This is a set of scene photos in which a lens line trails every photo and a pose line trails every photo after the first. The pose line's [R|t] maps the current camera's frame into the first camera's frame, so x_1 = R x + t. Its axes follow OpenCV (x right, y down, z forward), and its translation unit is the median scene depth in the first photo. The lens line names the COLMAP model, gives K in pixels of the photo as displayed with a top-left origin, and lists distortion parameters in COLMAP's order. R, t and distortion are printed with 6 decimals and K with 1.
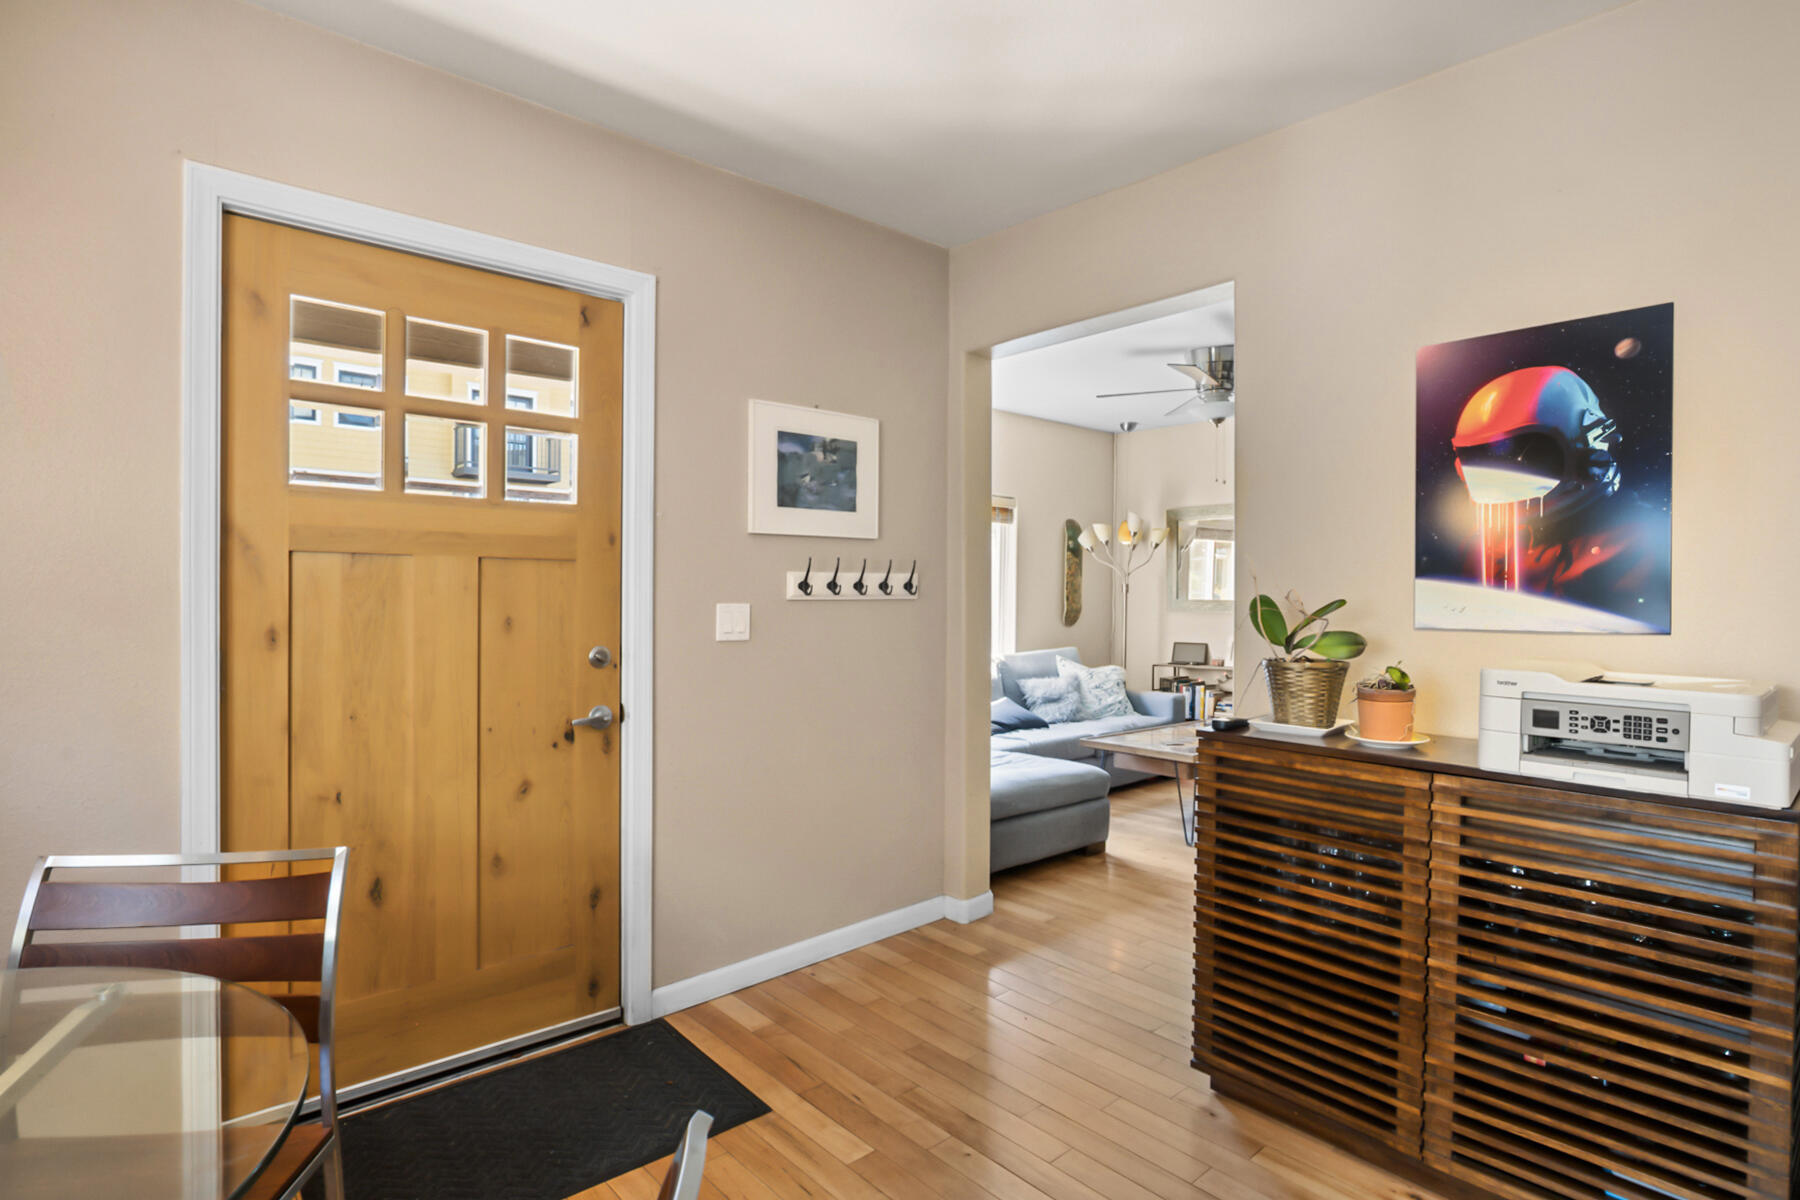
lens RADIAL K [[906.2, 0, 909.2], [0, 906.2, 604.4], [0, 0, 1]] dist [-0.007561, 0.000709]
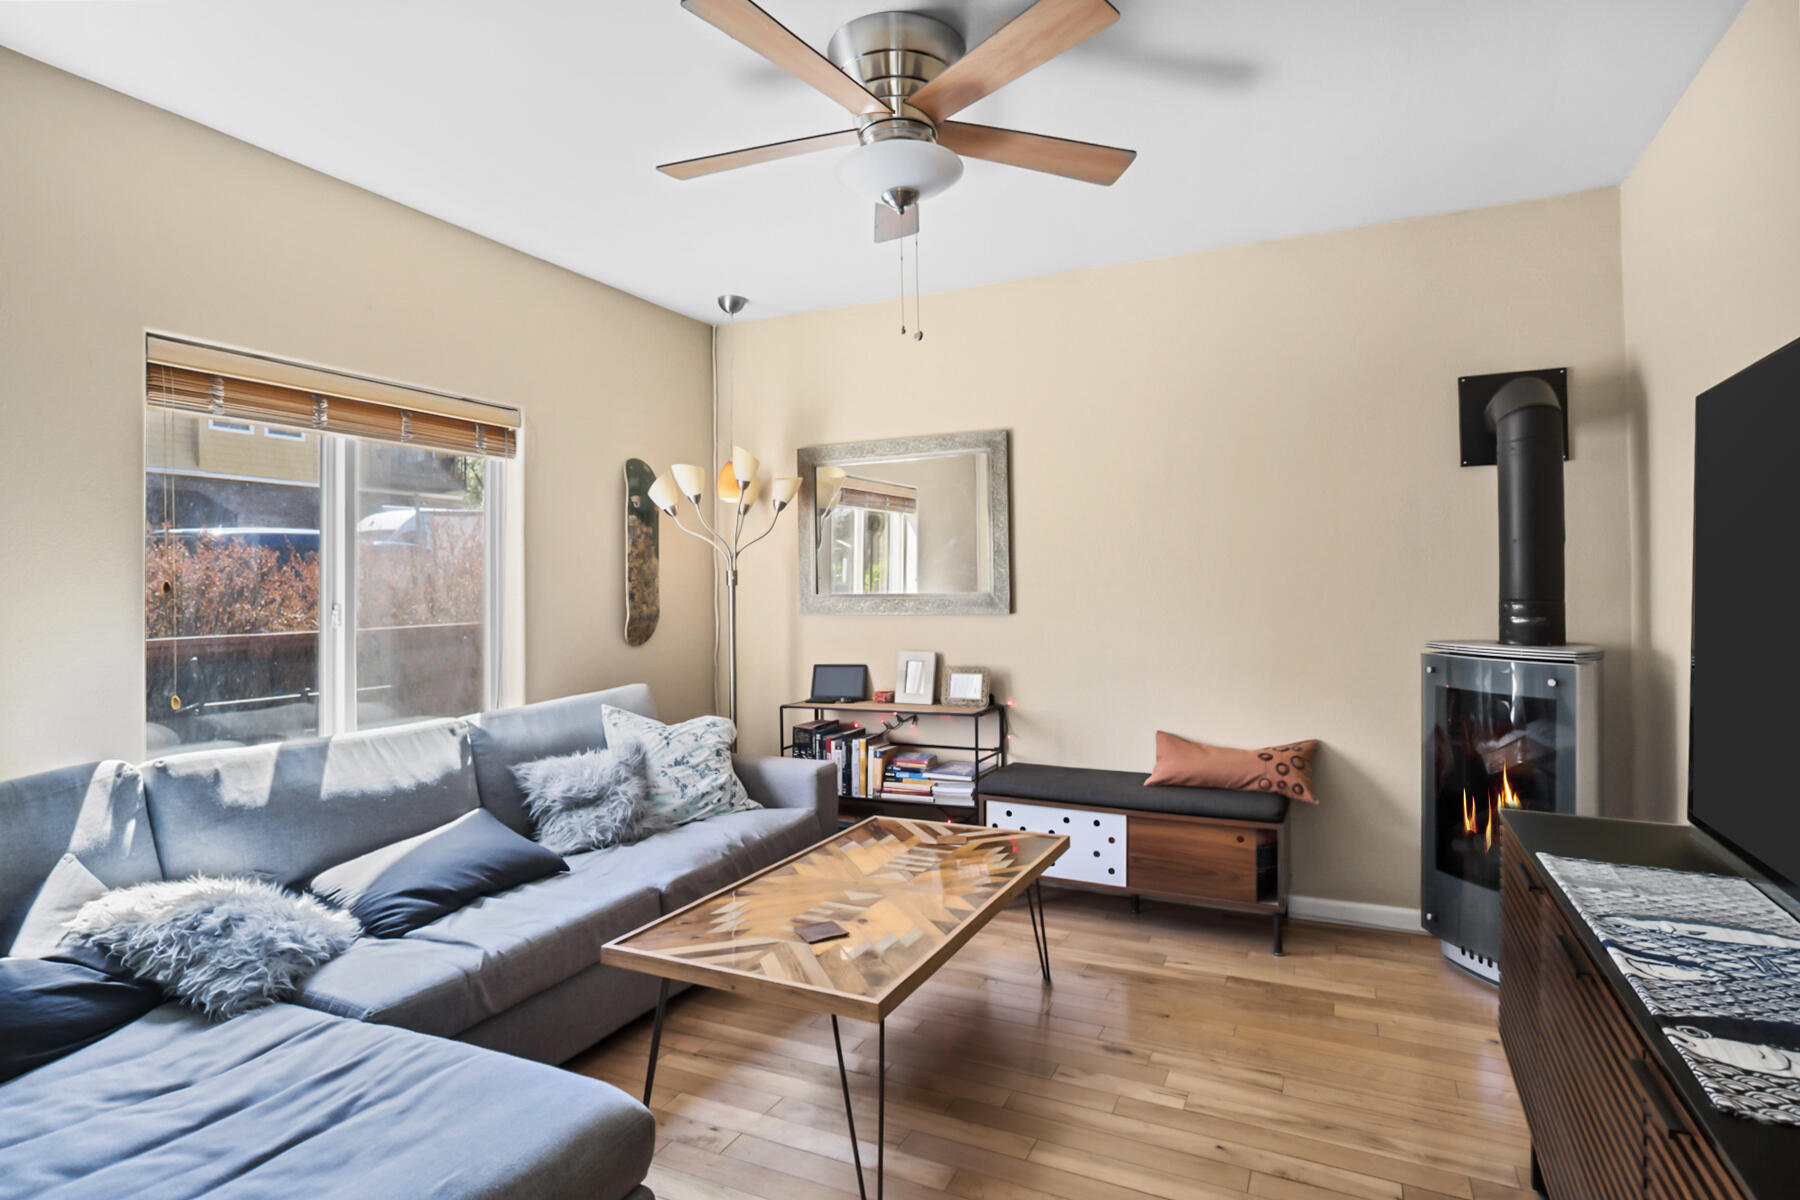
lens RADIAL K [[917.1, 0, 919.9], [0, 917.1, 579.8], [0, 0, 1]] dist [-0.024959, -0.000244]
pose [[0.917306, -0.016516, 0.397841, 0.117577], [0.025060, 0.999553, -0.016284, -0.003581], [-0.397395, 0.024907, 0.917310, 0.419419]]
